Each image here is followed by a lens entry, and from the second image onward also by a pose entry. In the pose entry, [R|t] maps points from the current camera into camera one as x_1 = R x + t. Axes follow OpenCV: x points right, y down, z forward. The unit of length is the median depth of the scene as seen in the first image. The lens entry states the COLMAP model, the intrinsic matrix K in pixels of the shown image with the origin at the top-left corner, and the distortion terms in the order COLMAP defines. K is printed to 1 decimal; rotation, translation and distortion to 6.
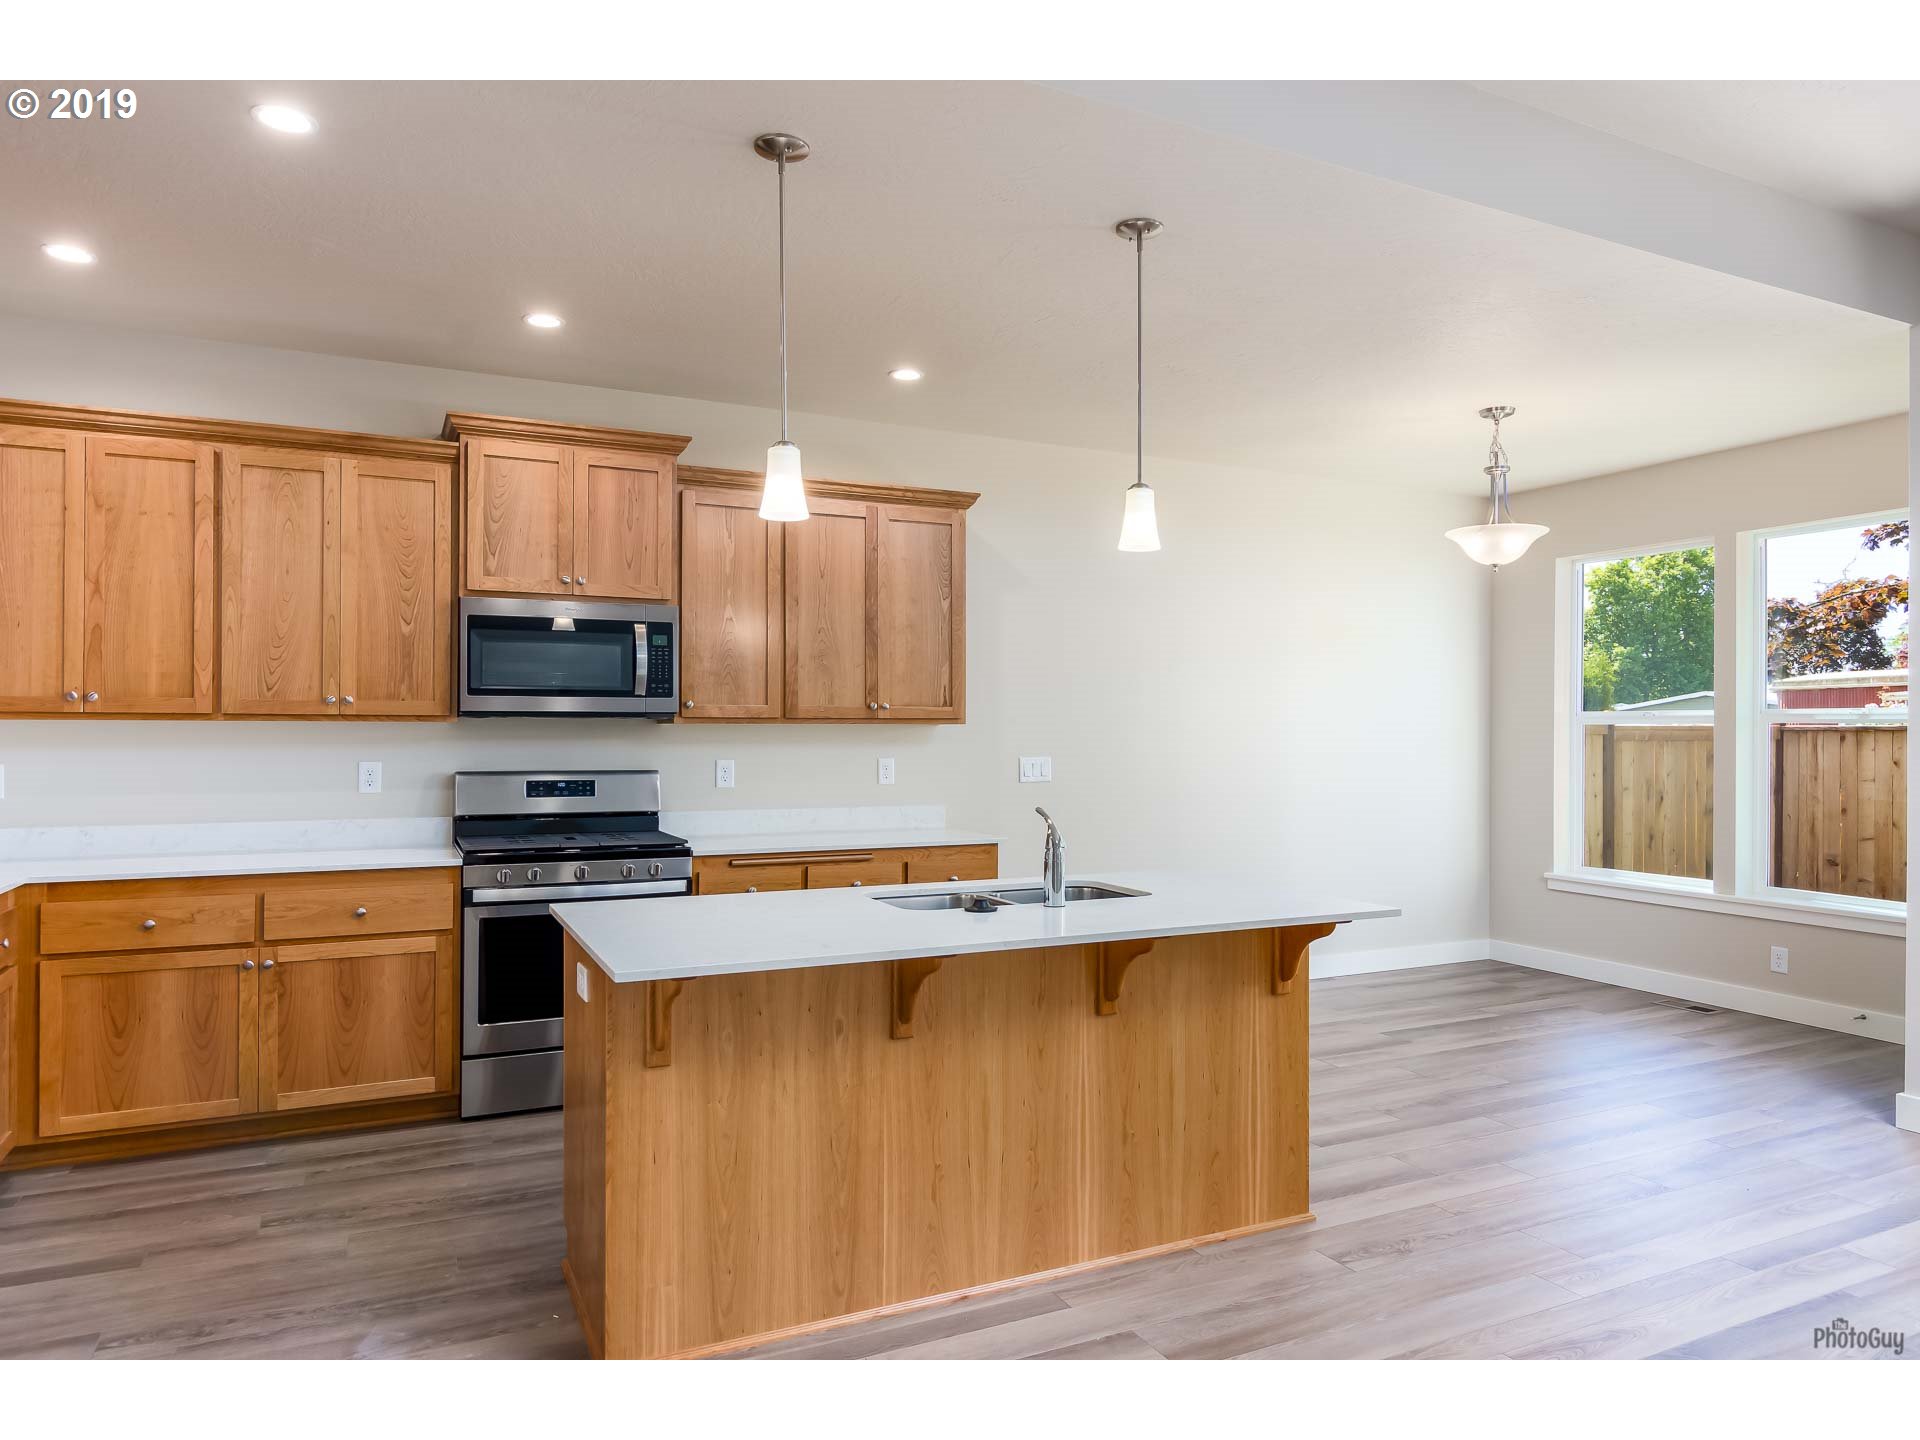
lens RADIAL K [[1121.7, 0, 1056.0], [0, 1121.7, 725.7], [0, 0, 1]] dist [-0.000649, -0.002322]
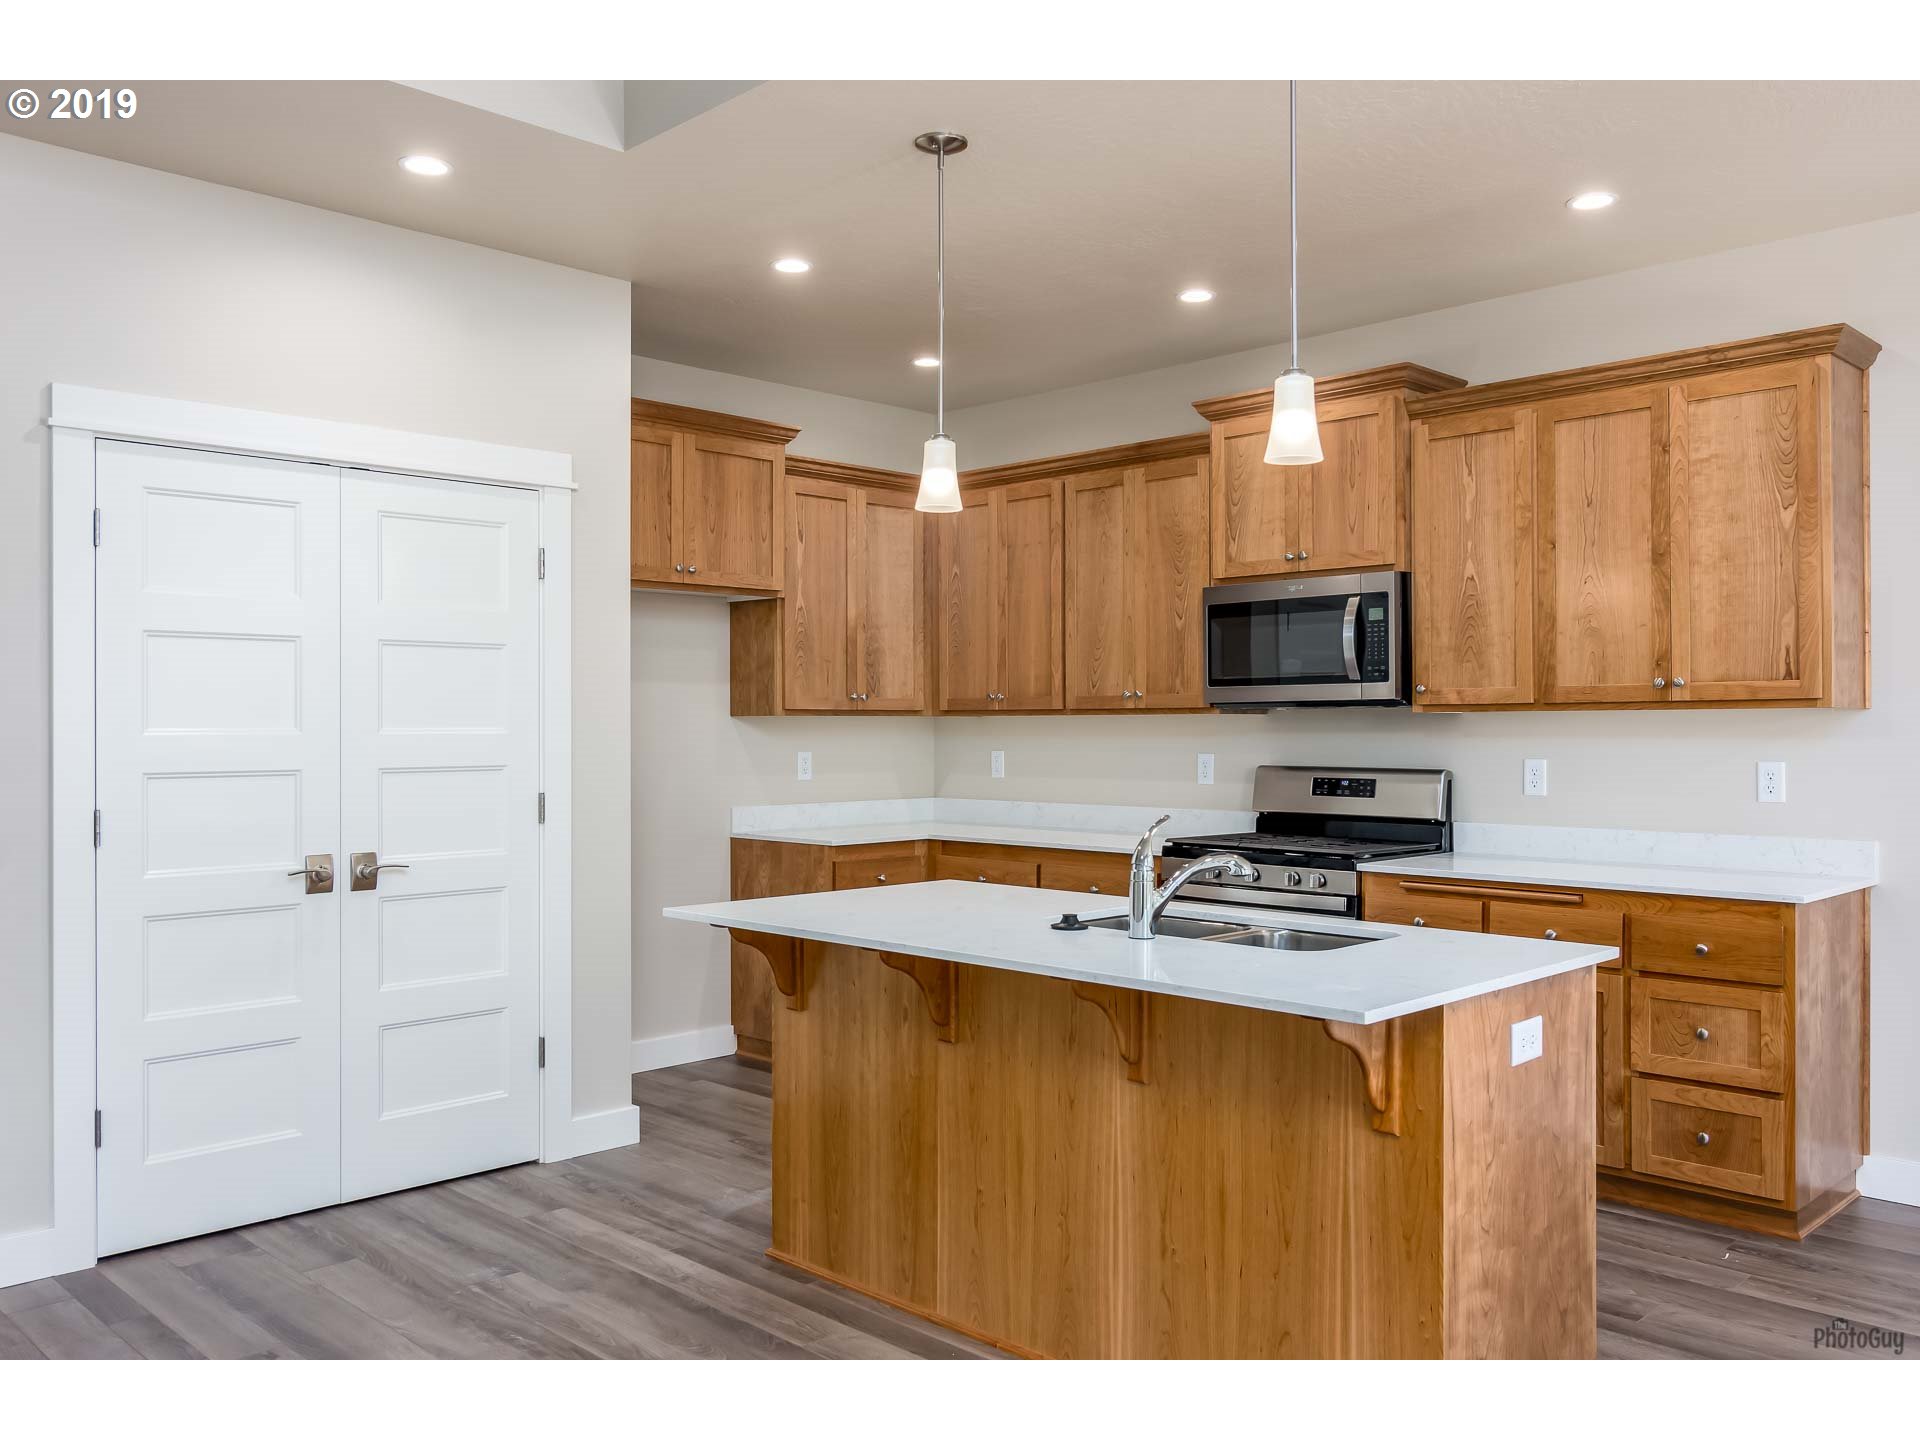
lens RADIAL K [[1573.0, 0, 1033.6], [0, 1573.0, 725.2], [0, 0, 1]] dist [0.007879, 0.000622]
pose [[0.346257, -0.004194, -0.938130, 0.801538], [0.009078, 0.999958, -0.001120, 0.007449], [0.938096, -0.008129, 0.346280, 0.422225]]
